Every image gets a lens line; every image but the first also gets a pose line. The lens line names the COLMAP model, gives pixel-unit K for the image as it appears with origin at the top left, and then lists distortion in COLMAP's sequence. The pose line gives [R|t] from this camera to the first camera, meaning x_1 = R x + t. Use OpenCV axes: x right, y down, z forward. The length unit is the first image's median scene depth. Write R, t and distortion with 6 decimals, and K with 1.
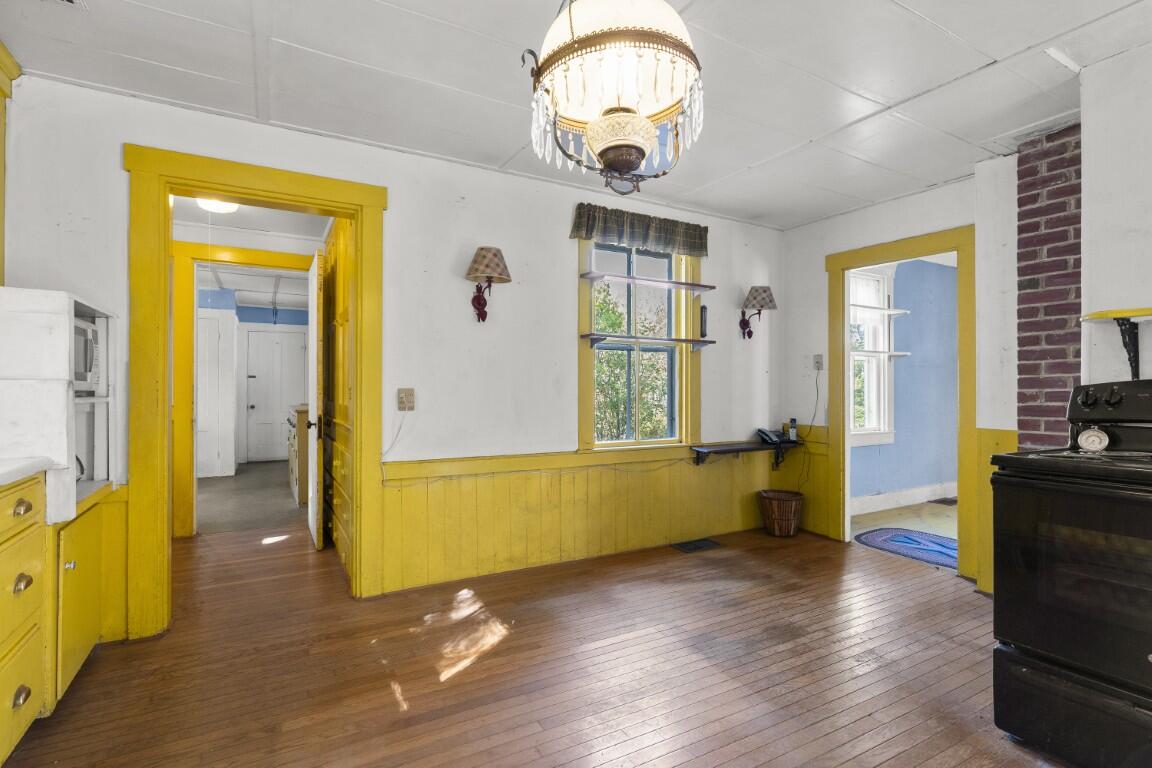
lens RADIAL K [[556.5, 0, 577.7], [0, 556.5, 383.2], [0, 0, 1]] dist [-0.002738, 0.001639]
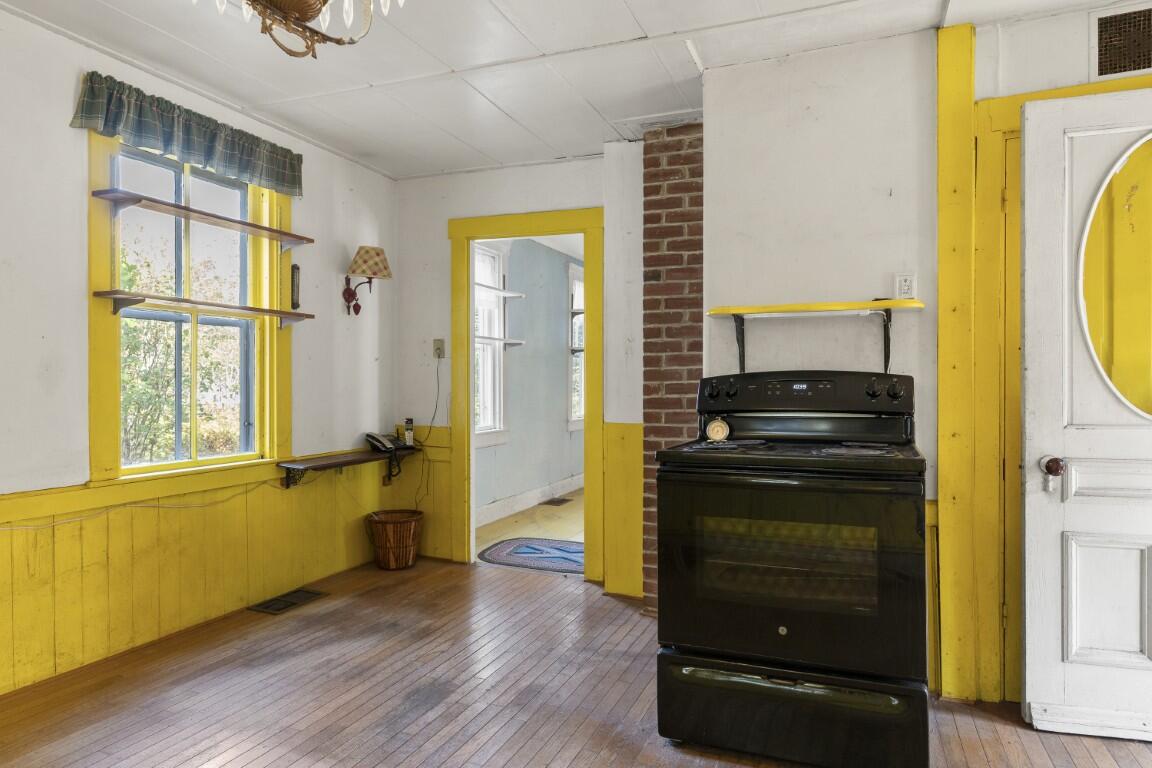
lens RADIAL K [[700.2, 0, 573.9], [0, 700.2, 381.1], [0, 0, 1]] dist [-0.003164, 0.005232]
pose [[0.787703, 0.001369, 0.616053, -0.055452], [-0.007219, 0.999949, 0.007008, 0.001787], [-0.616012, -0.009968, 0.787673, 0.083391]]
